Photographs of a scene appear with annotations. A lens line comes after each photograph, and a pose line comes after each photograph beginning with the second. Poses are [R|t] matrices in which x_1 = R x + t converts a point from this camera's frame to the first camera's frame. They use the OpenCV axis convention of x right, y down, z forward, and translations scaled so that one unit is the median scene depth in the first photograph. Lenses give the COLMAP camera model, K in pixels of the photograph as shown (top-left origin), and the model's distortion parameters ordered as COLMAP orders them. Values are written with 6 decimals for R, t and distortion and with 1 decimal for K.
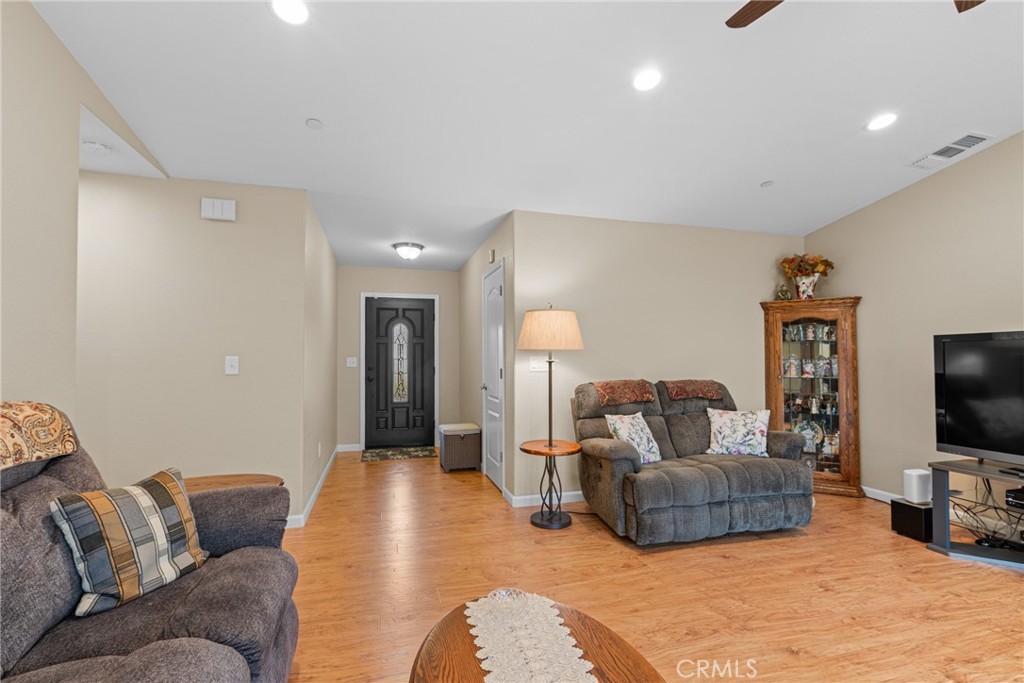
lens RADIAL K [[457.5, 0, 508.2], [0, 457.5, 350.0], [0, 0, 1]] dist [0.000751, -0.000297]
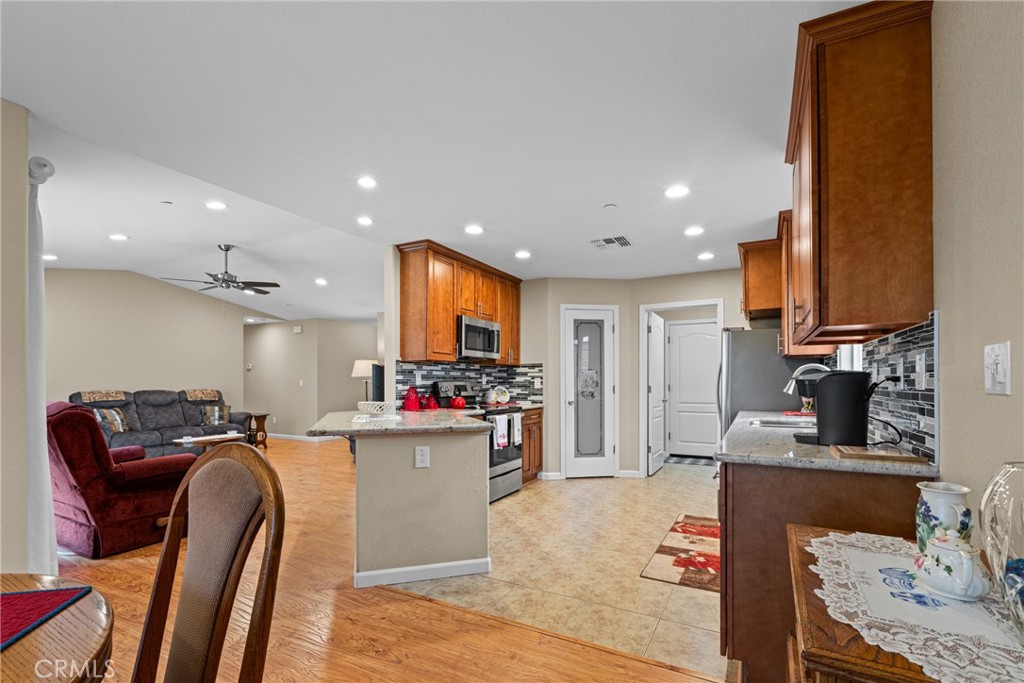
lens RADIAL K [[469.6, 0, 506.7], [0, 469.6, 379.0], [0, 0, 1]] dist [0.012877, -0.000101]
pose [[0.716848, -0.004848, -0.697212, 2.258530], [0.018585, 0.999753, 0.012157, -0.003308], [0.696981, -0.021673, 0.716762, -0.215585]]
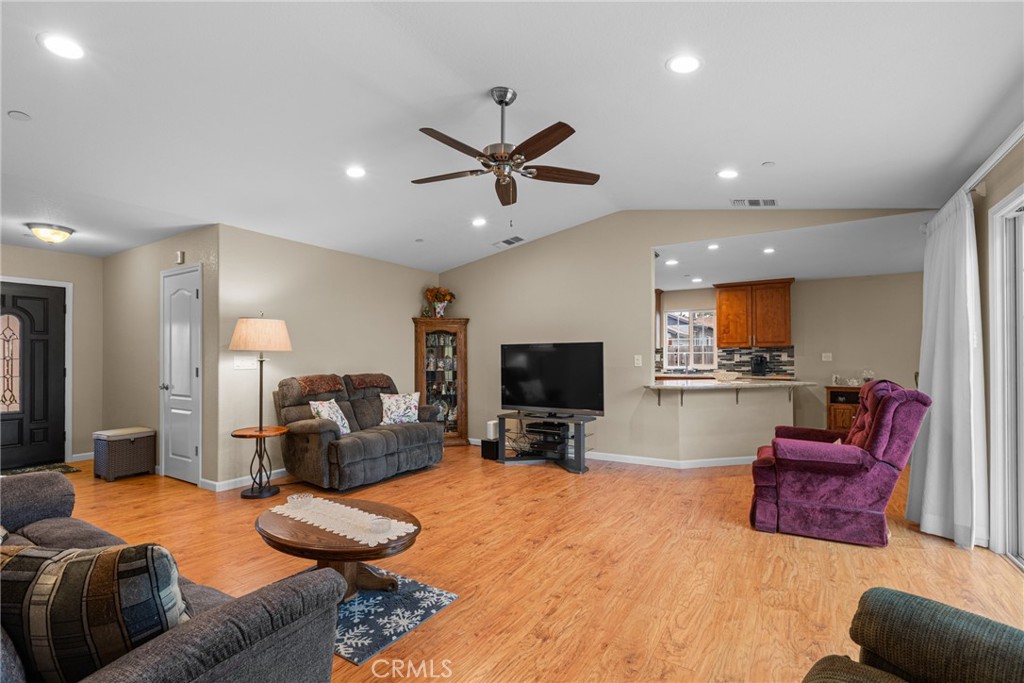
lens RADIAL K [[466.9, 0, 510.3], [0, 466.9, 356.3], [0, 0, 1]] dist [0.000208, 0.000133]
pose [[0.738827, 0.000661, 0.673895, -0.245627], [-0.011517, 0.999866, 0.011646, -0.007528], [-0.673797, -0.016366, 0.738735, -0.336867]]
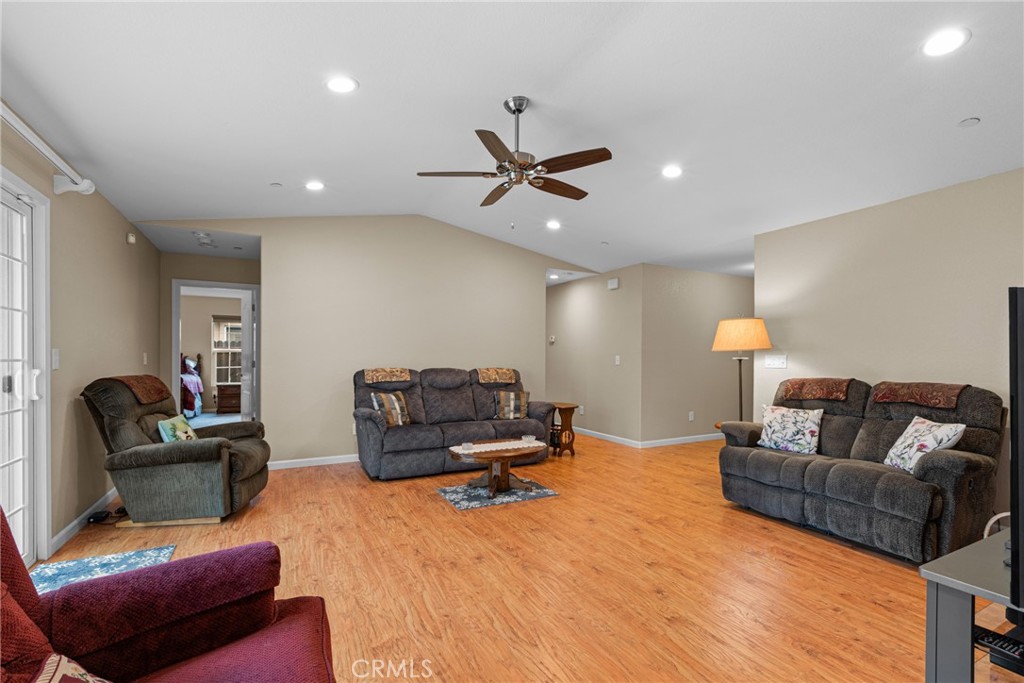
lens RADIAL K [[458.0, 0, 509.6], [0, 458.0, 353.9], [0, 0, 1]] dist [-0.001236, 0.000008]
pose [[0.207227, -0.005819, -0.978276, 1.192662], [0.017404, 0.999846, -0.002261, 0.001828], [0.978138, -0.016557, 0.207297, 0.109004]]
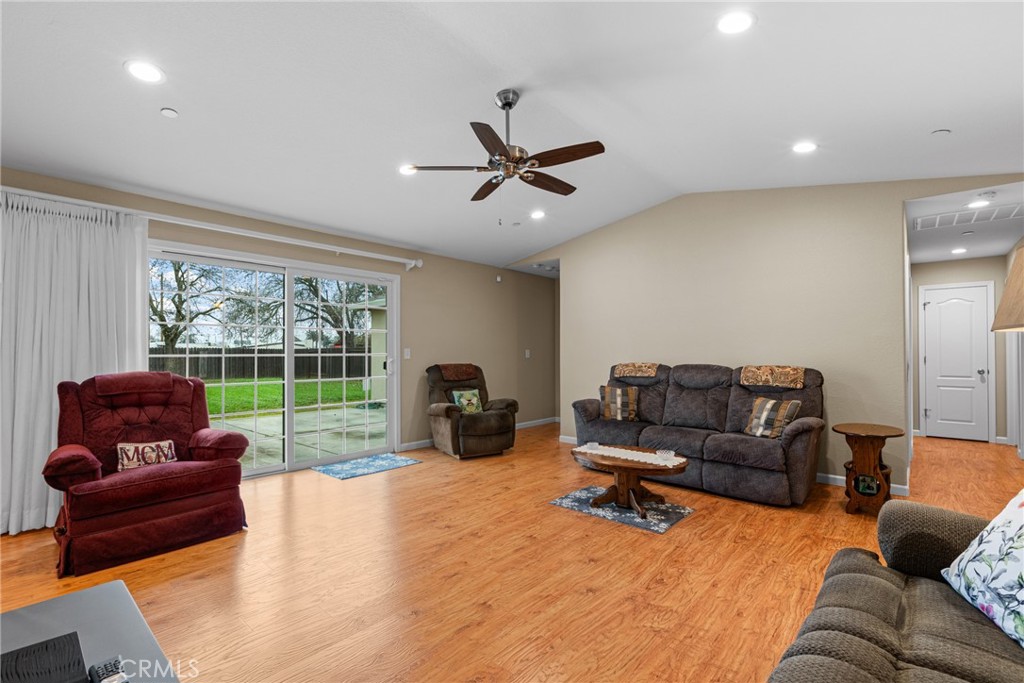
lens RADIAL K [[458.7, 0, 512.0], [0, 458.7, 341.5], [0, 0, 1]] dist [-0.000156, 0.000005]
pose [[-0.839379, -0.011728, -0.543421, 0.799054], [0.014310, 0.998944, -0.043662, 0.027444], [0.543359, -0.044425, -0.838324, 1.055330]]
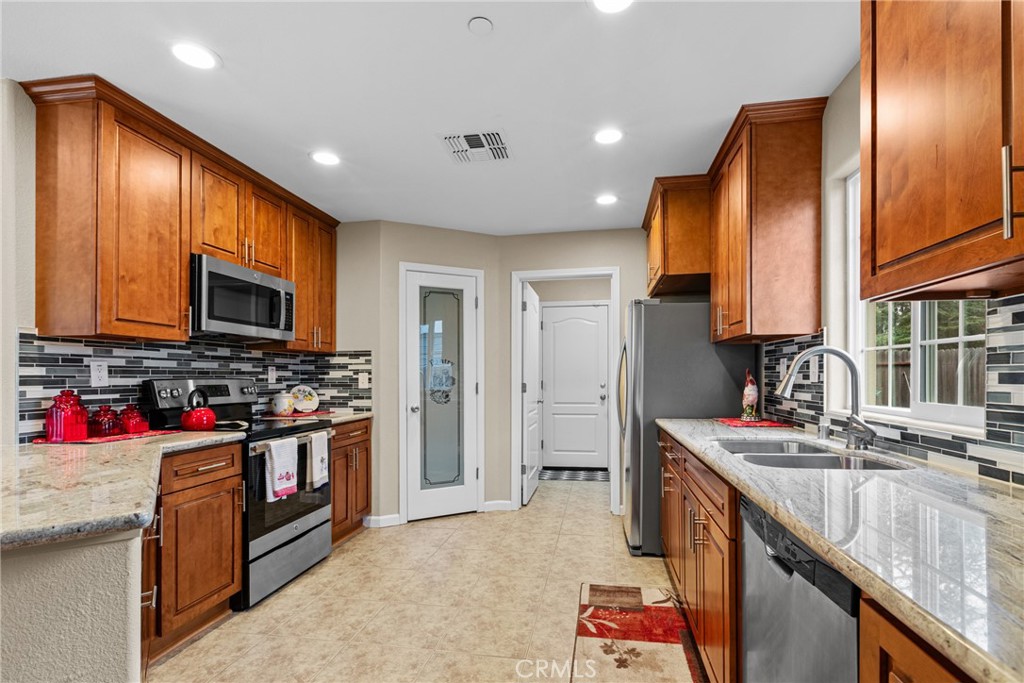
lens RADIAL K [[491.1, 0, 524.1], [0, 491.1, 358.9], [0, 0, 1]] dist [0.020392, 0.000089]
pose [[0.906330, -0.020694, -0.422063, 1.982654], [0.016398, 0.999770, -0.013807, 0.005898], [0.422252, 0.005593, 0.906461, 0.197204]]
